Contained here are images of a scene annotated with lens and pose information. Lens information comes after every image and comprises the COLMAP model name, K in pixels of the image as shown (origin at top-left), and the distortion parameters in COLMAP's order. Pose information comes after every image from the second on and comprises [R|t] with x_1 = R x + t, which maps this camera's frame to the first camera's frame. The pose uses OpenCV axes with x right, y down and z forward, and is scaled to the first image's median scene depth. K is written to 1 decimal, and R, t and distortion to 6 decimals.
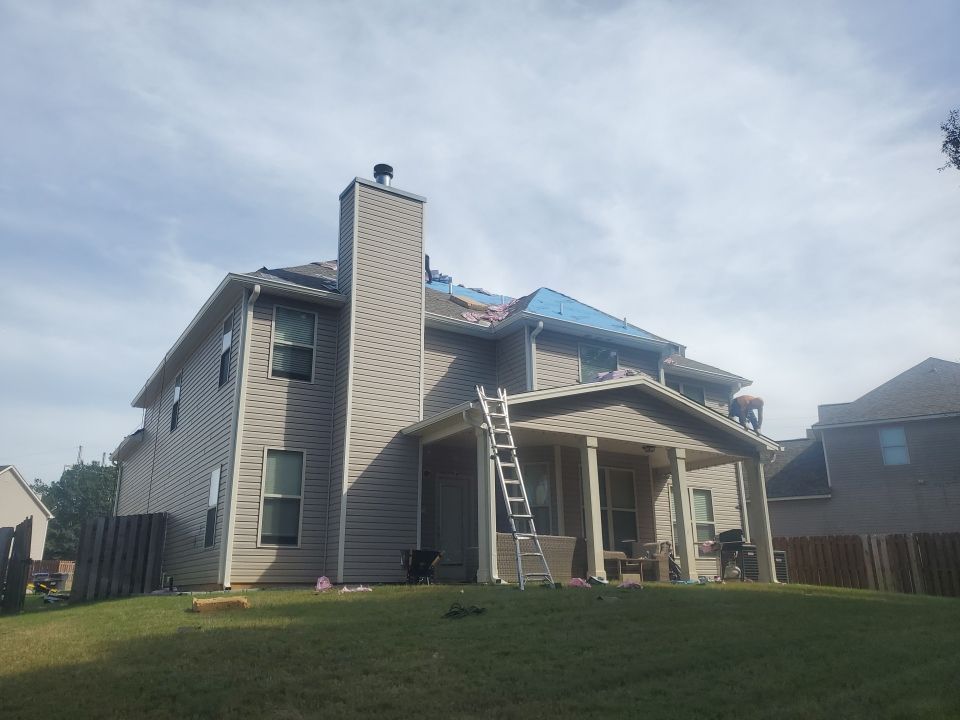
lens RADIAL K [[768.6, 0, 476.8], [0, 768.6, 354.6], [0, 0, 1]] dist [-0.003617, -0.000757]
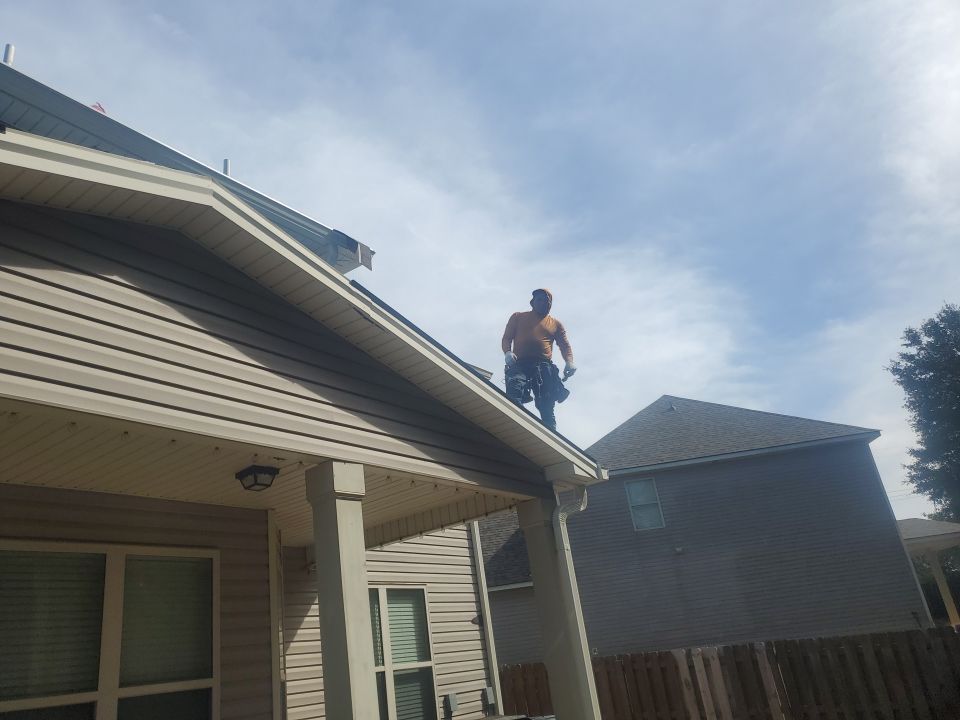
lens RADIAL K [[768.6, 0, 476.8], [0, 768.6, 354.6], [0, 0, 1]] dist [-0.003617, -0.000757]
pose [[0.918765, 0.050881, 0.391512, 0.139927], [-0.010262, 0.994403, -0.105150, 0.080607], [-0.394671, 0.092591, 0.914146, 0.534708]]
